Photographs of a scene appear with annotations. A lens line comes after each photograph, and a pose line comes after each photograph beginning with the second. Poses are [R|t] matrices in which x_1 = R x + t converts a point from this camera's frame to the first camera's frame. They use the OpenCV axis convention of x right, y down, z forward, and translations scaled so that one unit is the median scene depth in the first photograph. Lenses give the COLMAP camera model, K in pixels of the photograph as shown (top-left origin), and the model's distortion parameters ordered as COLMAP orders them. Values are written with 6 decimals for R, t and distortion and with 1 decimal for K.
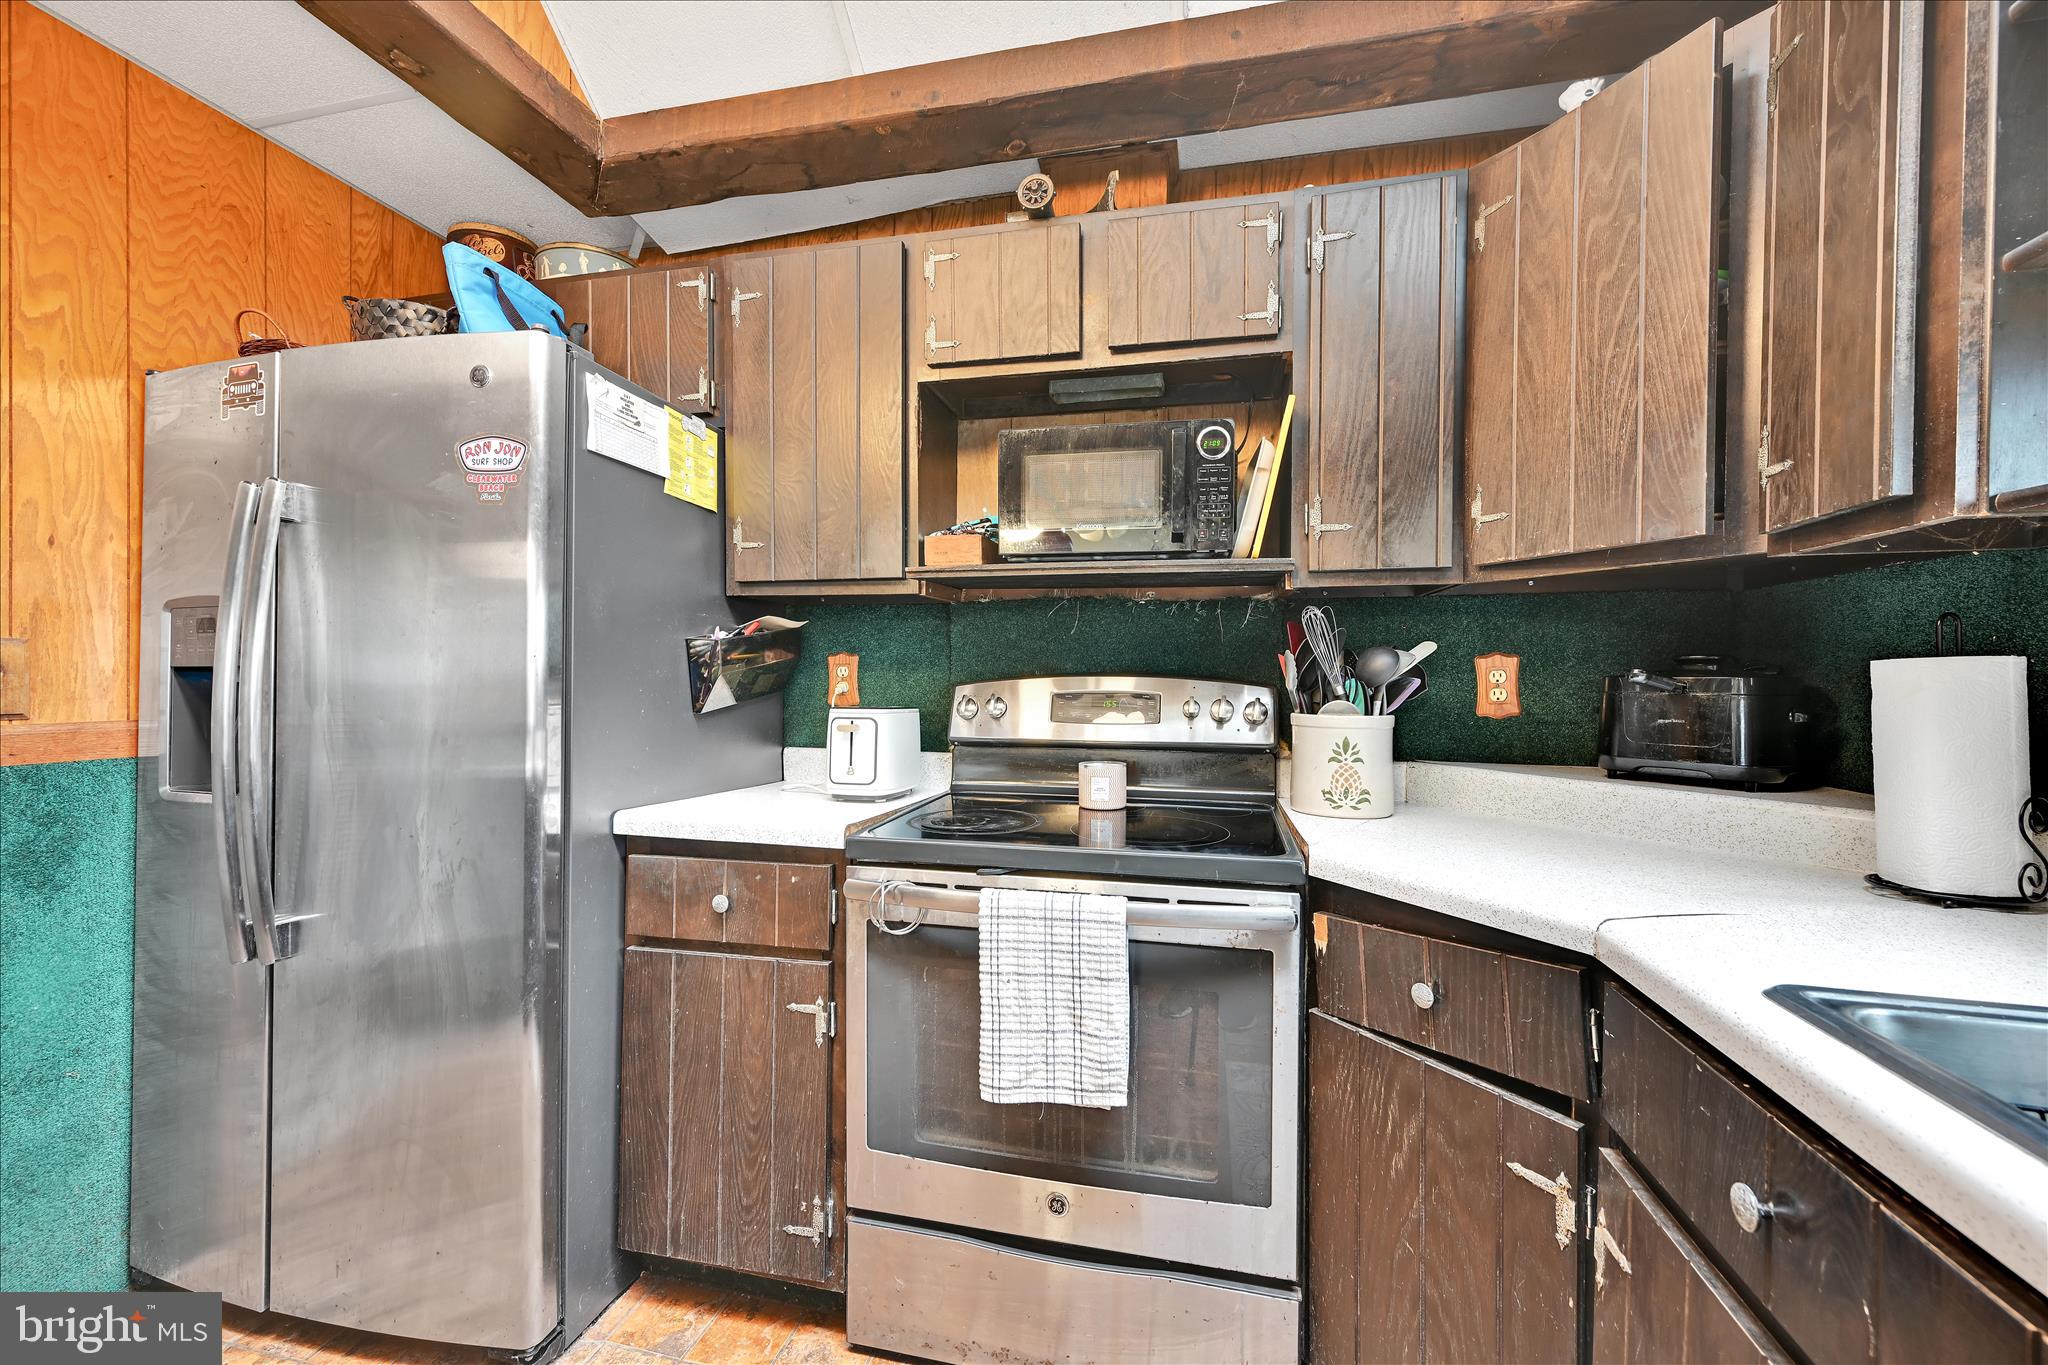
lens RADIAL K [[819.2, 0, 1035.5], [0, 819.2, 680.4], [0, 0, 1]] dist [0.005752, 0.000727]
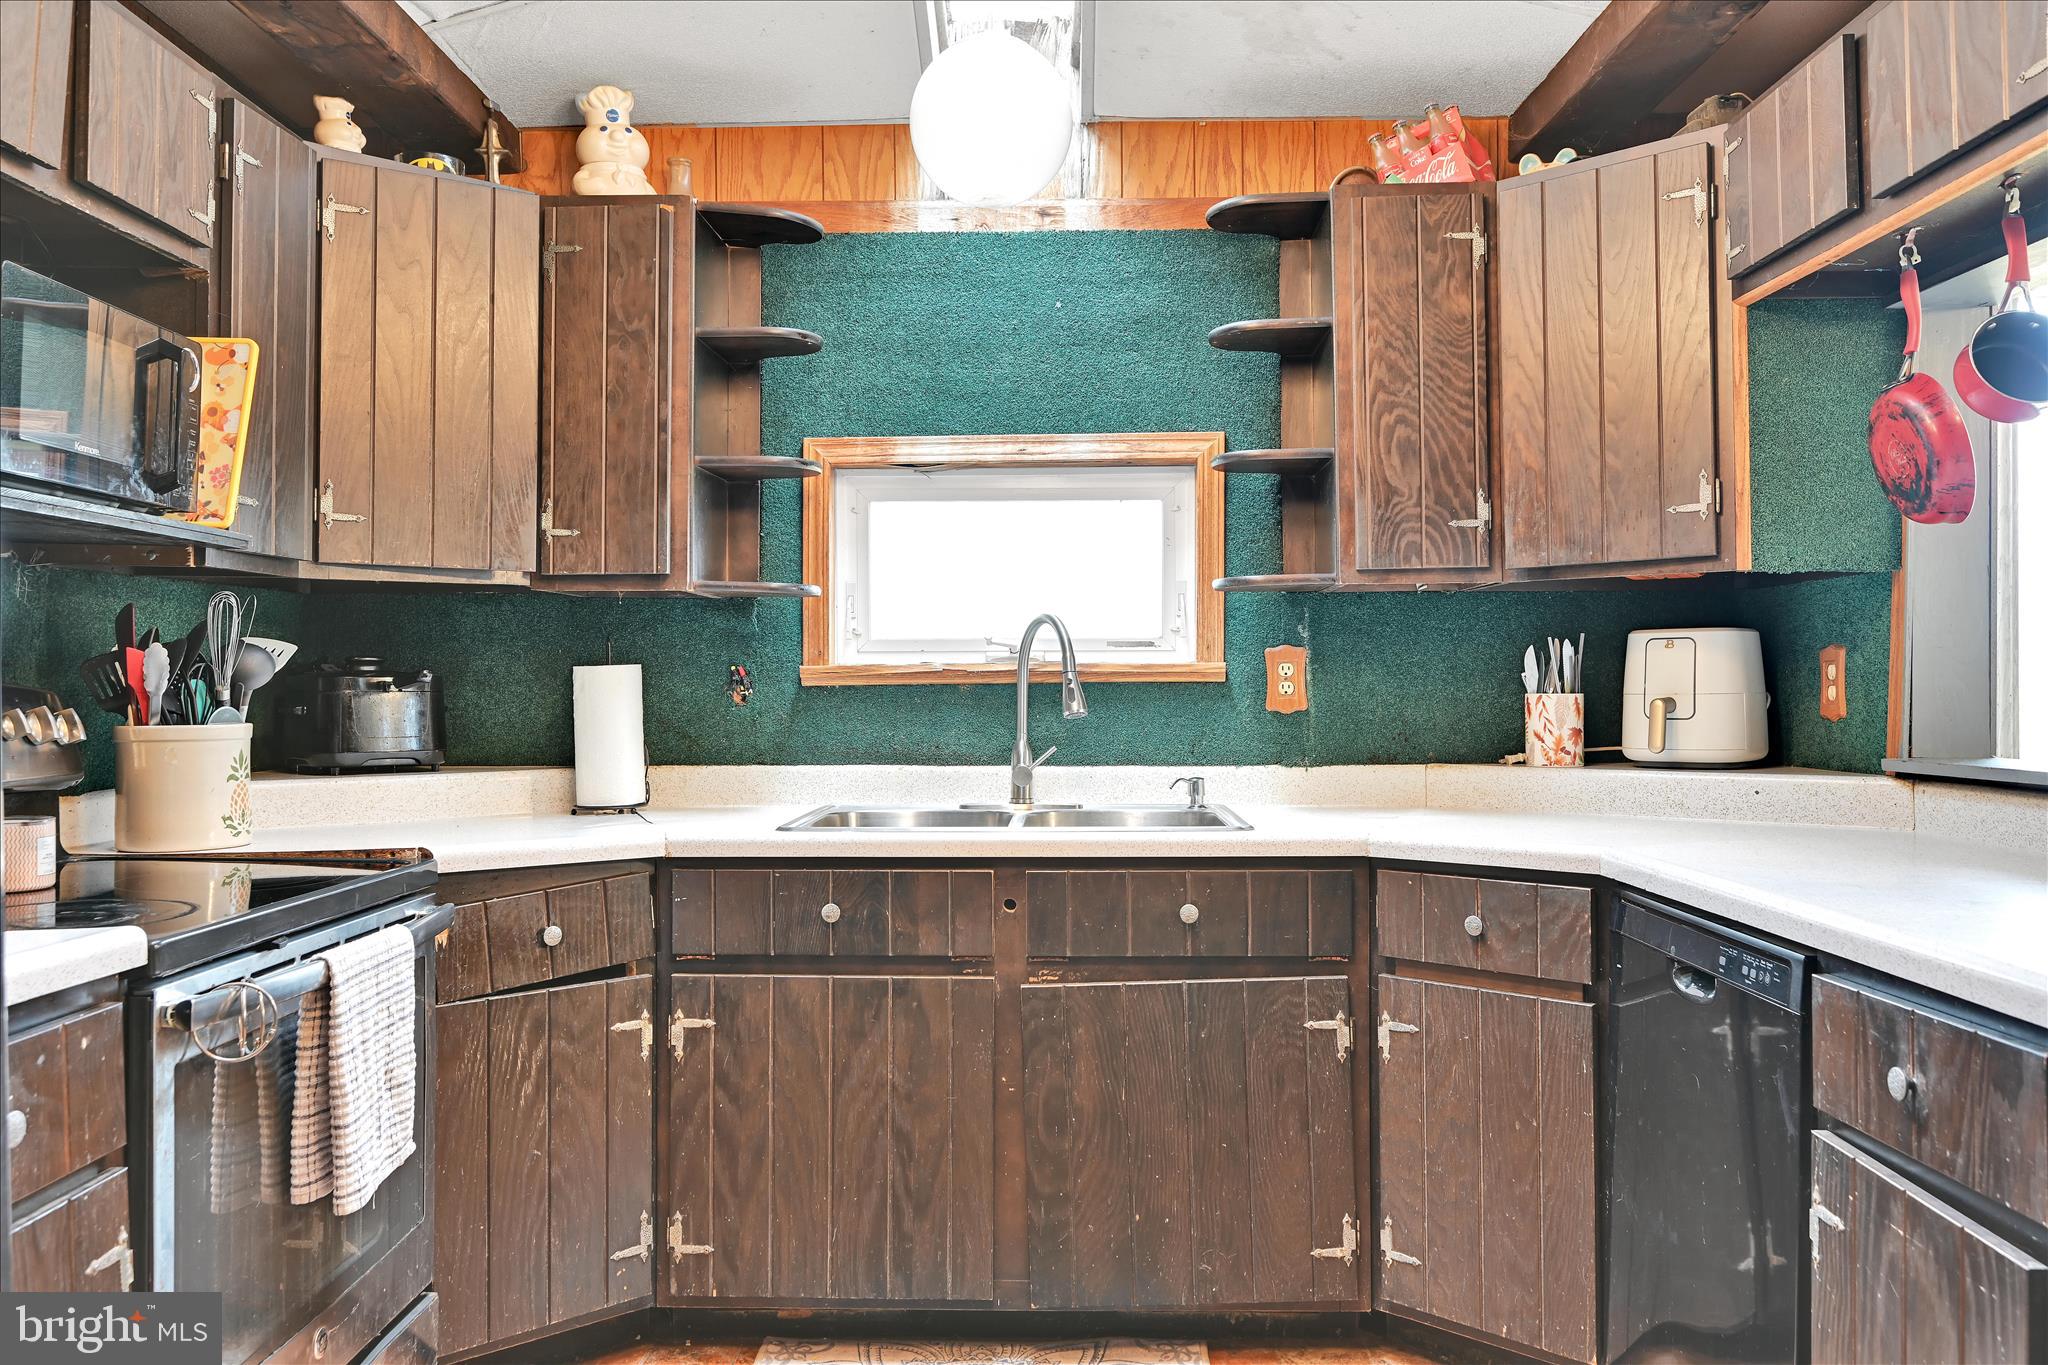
lens RADIAL K [[1538.0, 0, 1021.0], [0, 1538.0, 678.8], [0, 0, 1]] dist [-0.002473, -0.005388]
pose [[-0.201836, -0.005802, 0.979402, -1.861504], [0.001715, 0.999979, 0.006277, -0.016917], [-0.979418, 0.002947, -0.201822, 0.746069]]
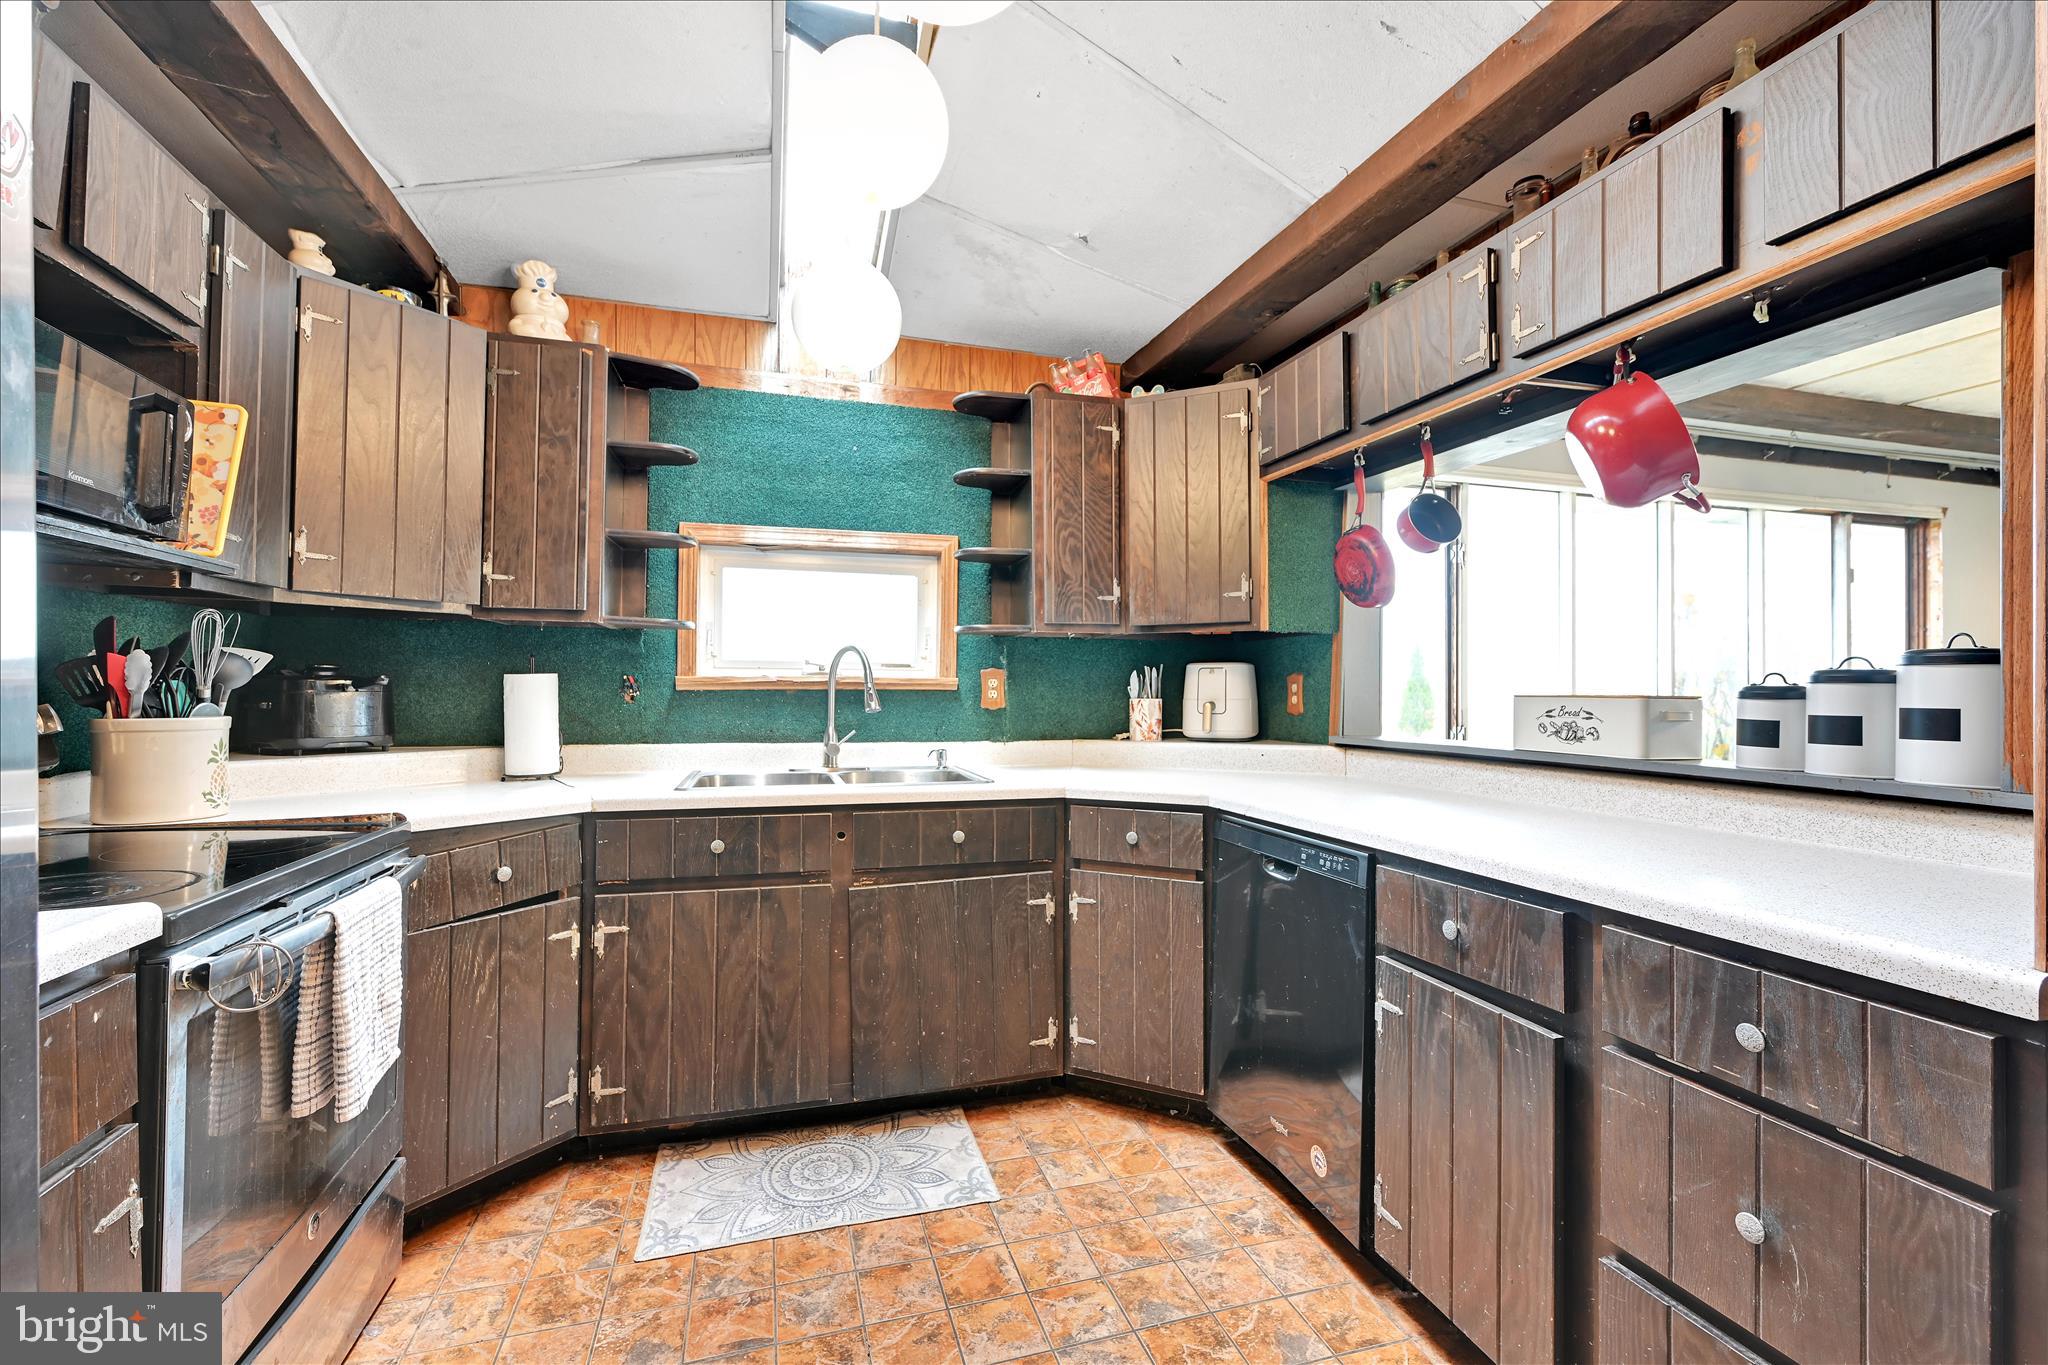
lens RADIAL K [[874.9, 0, 1023.4], [0, 874.9, 682.3], [0, 0, 1]] dist [-0.000784, 0.000026]
pose [[-0.495425, -0.004982, 0.868636, -1.529151], [-0.011154, 0.999938, -0.000626, -0.016285], [-0.868579, -0.009999, -0.495450, 0.931260]]
